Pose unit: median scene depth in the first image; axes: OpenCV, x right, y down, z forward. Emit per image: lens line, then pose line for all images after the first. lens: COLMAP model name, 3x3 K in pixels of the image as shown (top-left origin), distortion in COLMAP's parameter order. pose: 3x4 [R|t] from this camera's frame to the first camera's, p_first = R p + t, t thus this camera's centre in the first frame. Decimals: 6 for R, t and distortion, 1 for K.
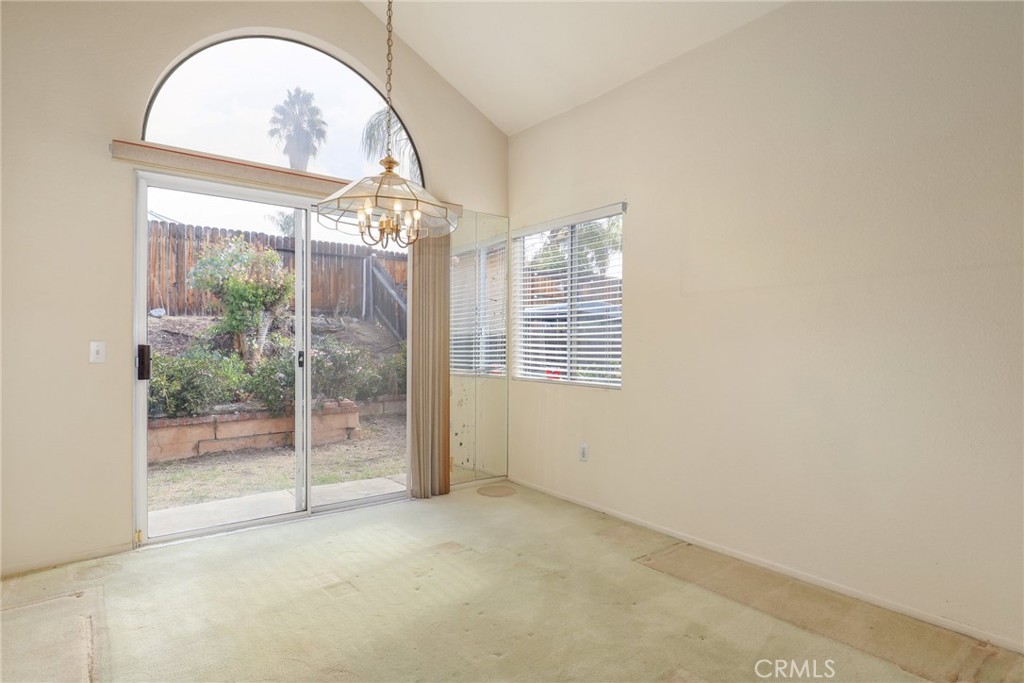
lens RADIAL K [[544.2, 0, 512.0], [0, 544.2, 341.5], [0, 0, 1]] dist [0.001089, 0.000118]
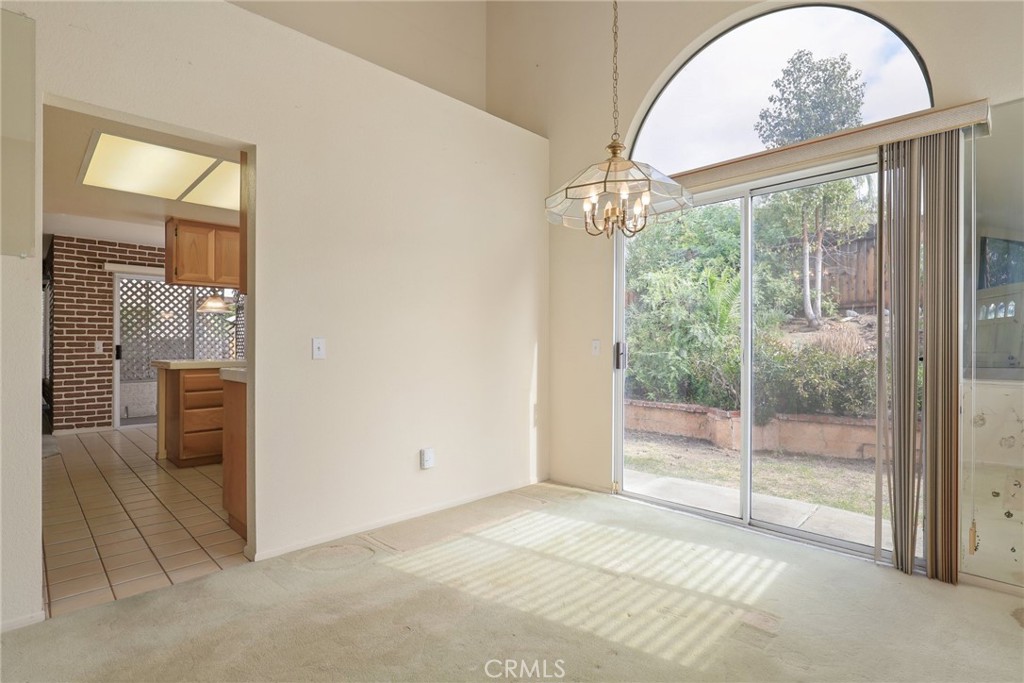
lens RADIAL K [[509.2, 0, 512.0], [0, 509.2, 341.5], [0, 0, 1]] dist [-0.002832, 0.000006]
pose [[0.131143, -0.008321, -0.991329, 0.445904], [0.004498, 0.999959, -0.007798, 0.011647], [0.991353, -0.003436, 0.131175, 0.506831]]
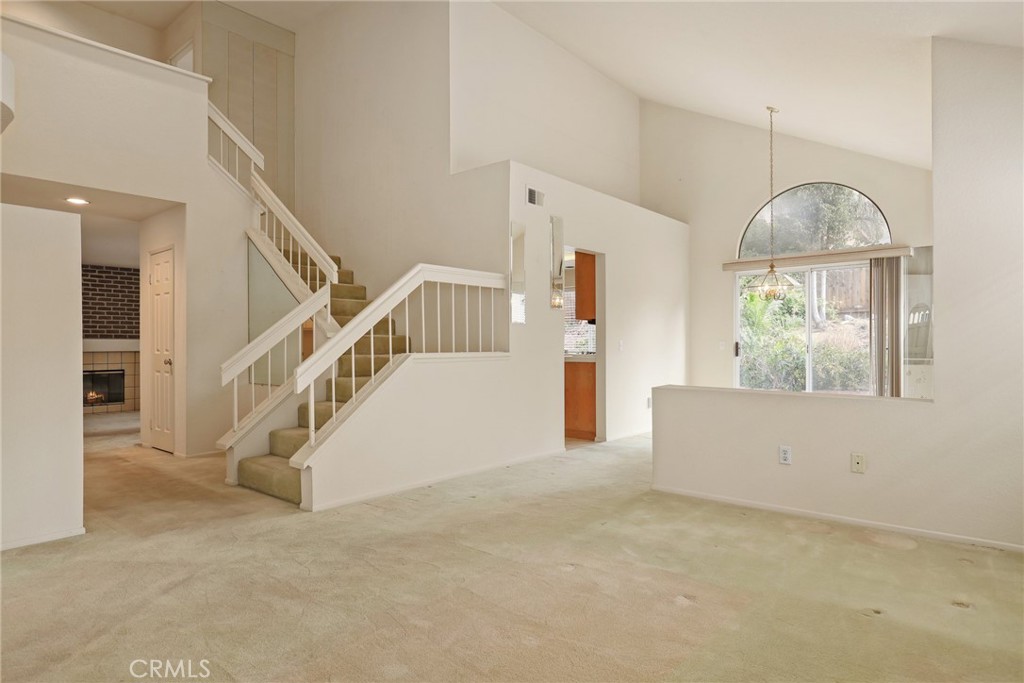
lens RADIAL K [[591.0, 0, 512.0], [0, 591.0, 341.5], [0, 0, 1]] dist [0.000374, 0.000186]
pose [[0.212135, -0.007986, -0.977208, 1.484892], [0.011111, 0.999922, -0.005759, 0.007713], [0.977177, -0.009636, 0.212207, -0.481935]]
